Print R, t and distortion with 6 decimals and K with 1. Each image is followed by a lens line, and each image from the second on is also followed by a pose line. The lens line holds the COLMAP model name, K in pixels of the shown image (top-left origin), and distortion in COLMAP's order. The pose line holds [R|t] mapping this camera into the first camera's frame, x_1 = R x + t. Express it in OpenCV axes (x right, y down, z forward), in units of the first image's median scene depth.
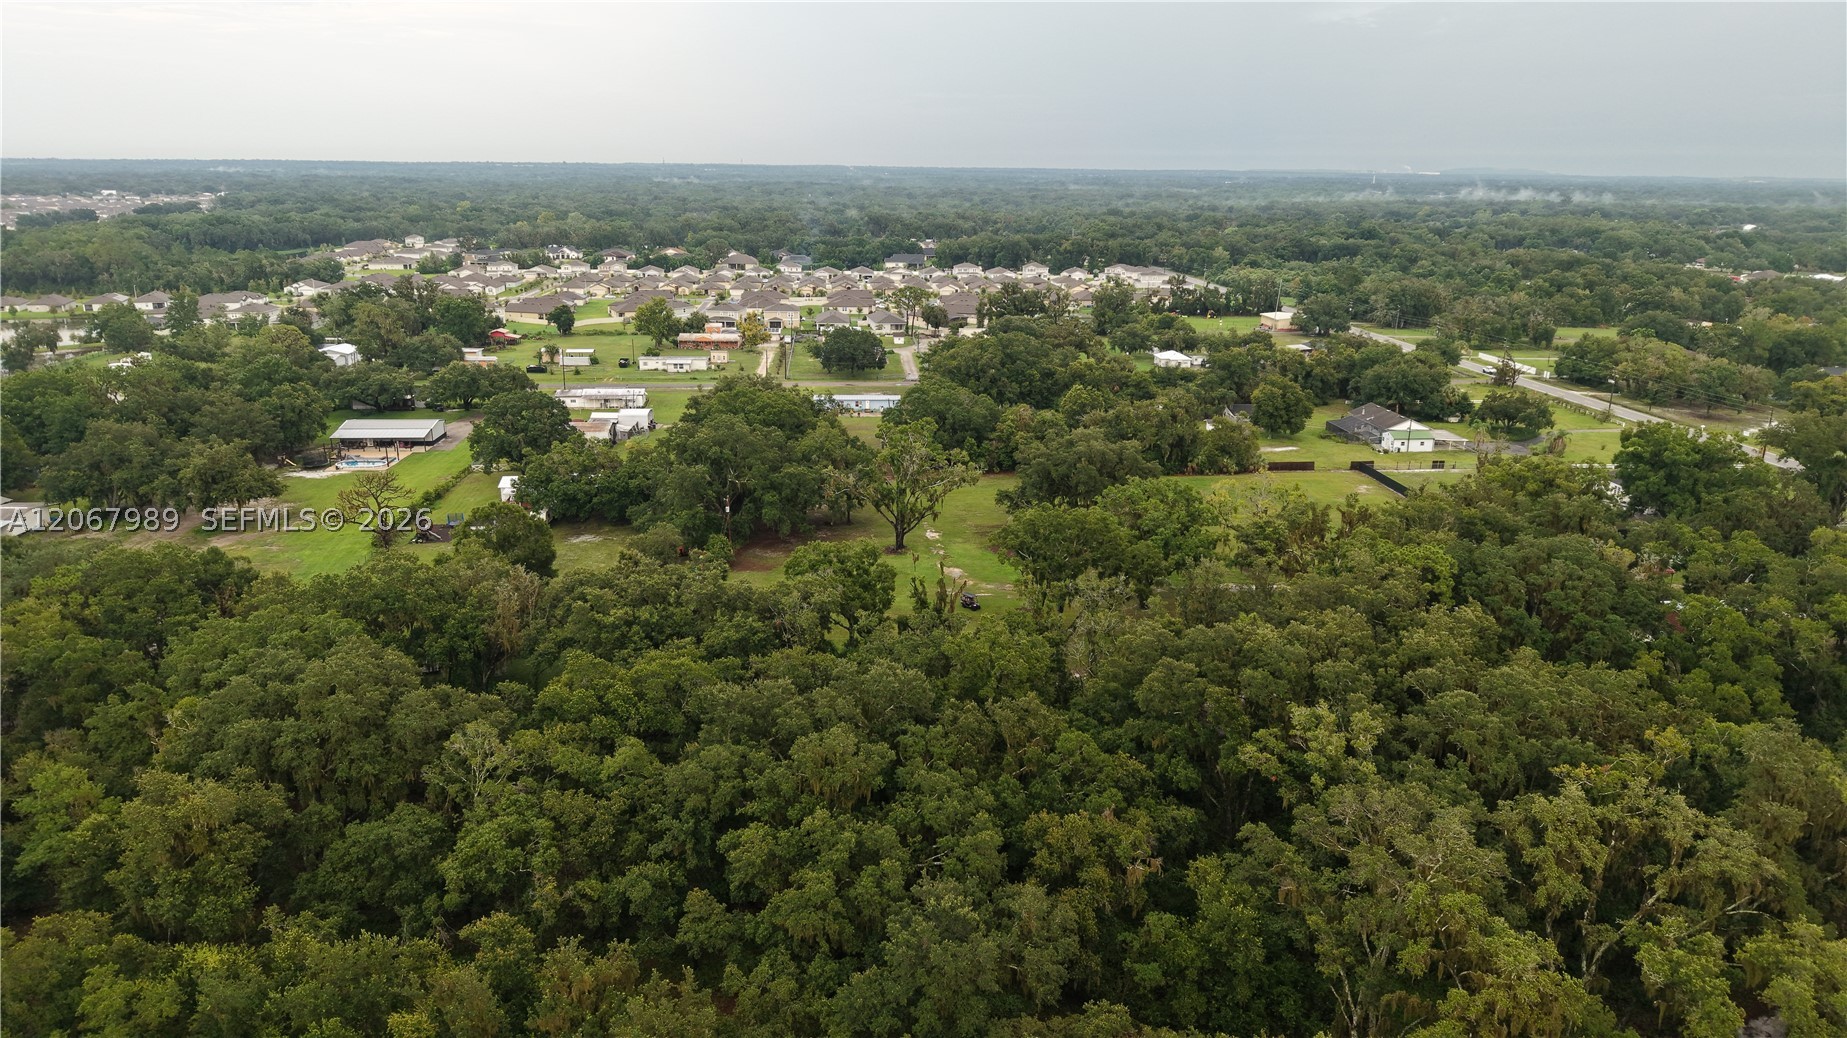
lens RADIAL K [[1232.7, 0, 923.5], [0, 1232.7, 519.0], [0, 0, 1]] dist [0.029912, -0.032508]
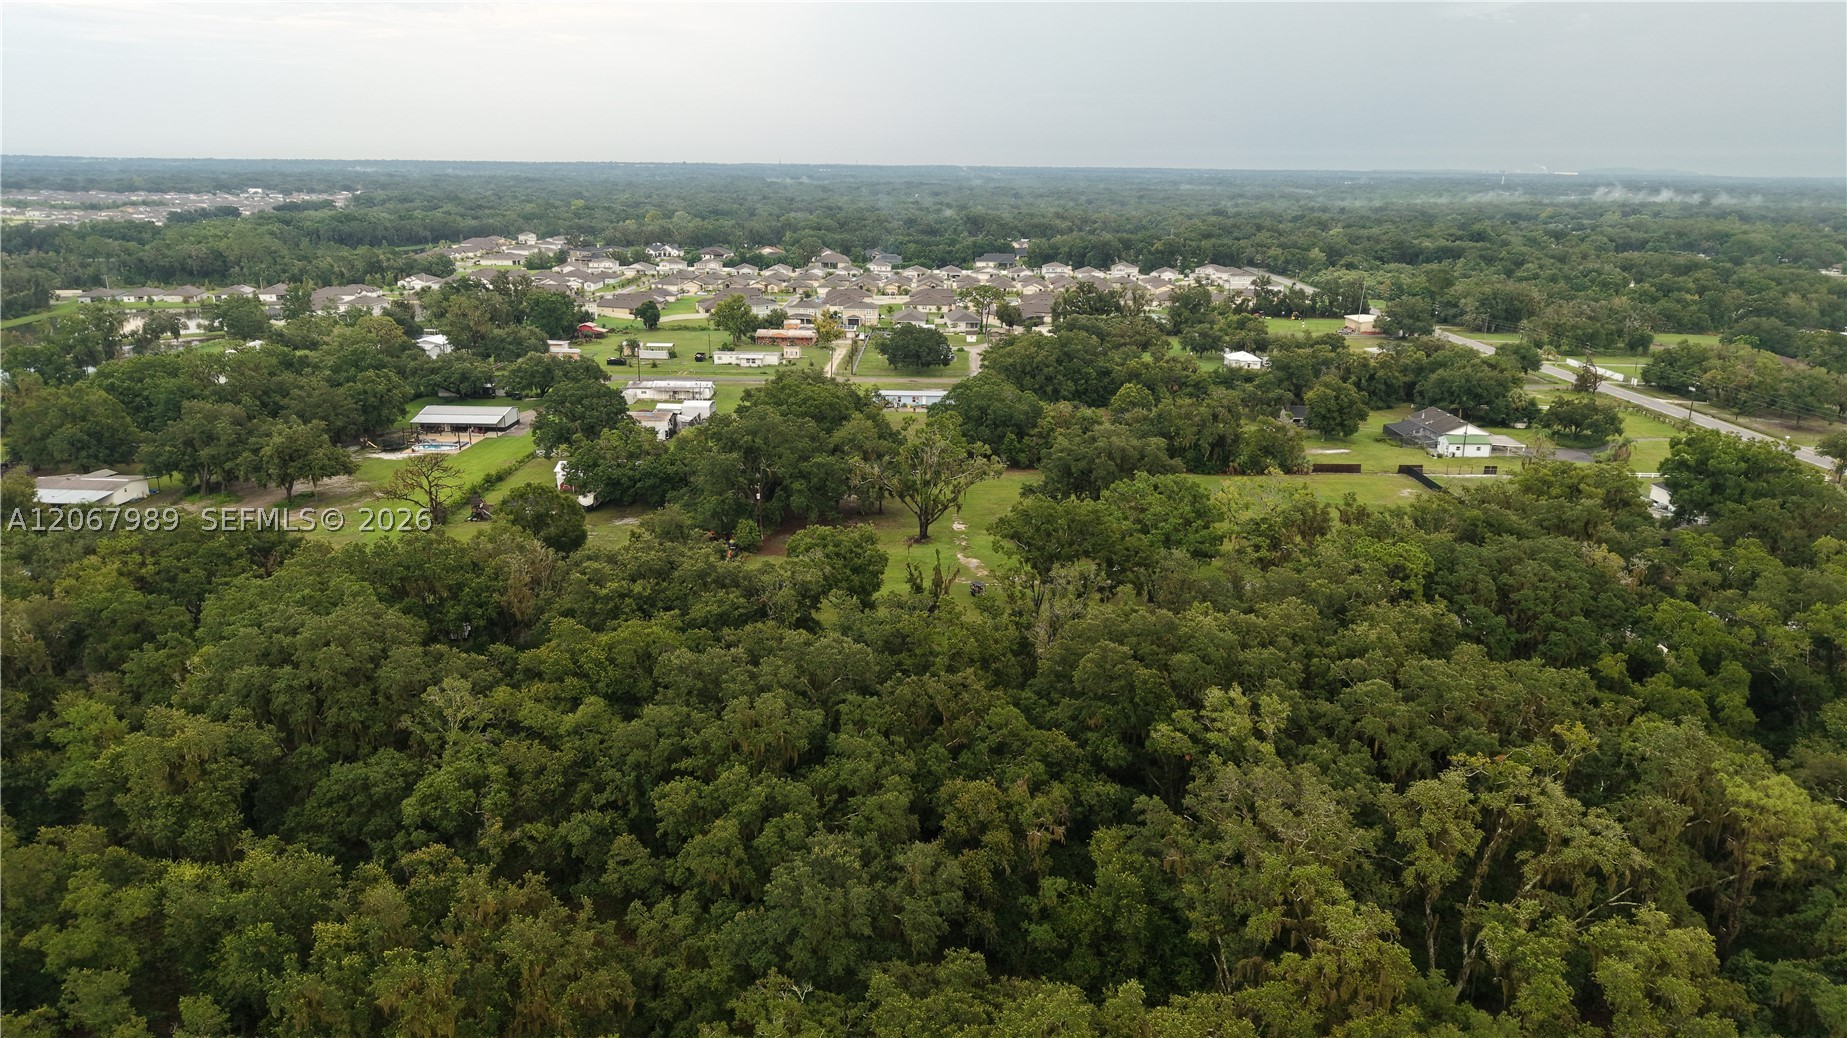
lens RADIAL K [[1232.7, 0, 923.5], [0, 1232.7, 519.0], [0, 0, 1]] dist [0.029912, -0.032508]
pose [[0.995992, 0.025095, -0.085852, 0.042638], [-0.025096, 0.999684, 0.001071, 0.004159], [0.085852, 0.001088, 0.996307, -0.014621]]
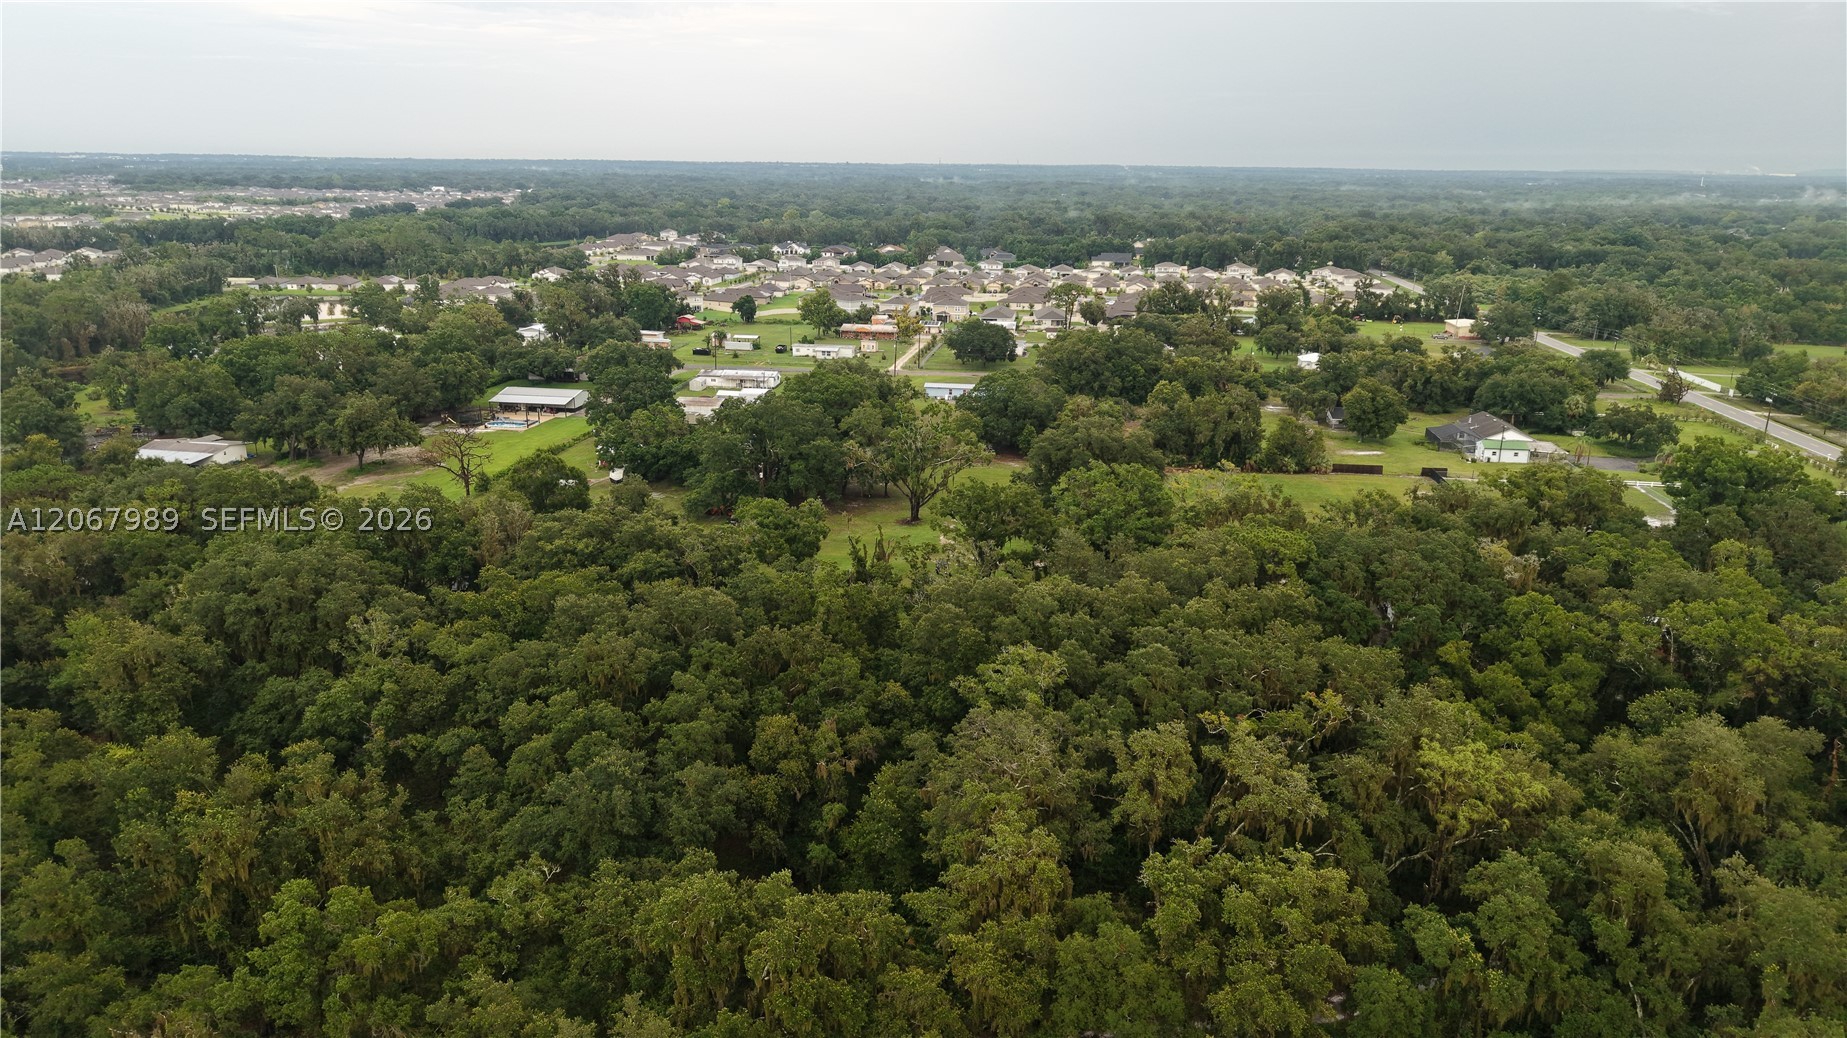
lens RADIAL K [[1232.7, 0, 923.5], [0, 1232.7, 519.0], [0, 0, 1]] dist [0.029912, -0.032508]
pose [[0.976686, 0.060756, -0.205894, 0.131156], [-0.060733, 0.998133, 0.006437, 0.009569], [0.205901, 0.006217, 0.978553, -0.034011]]
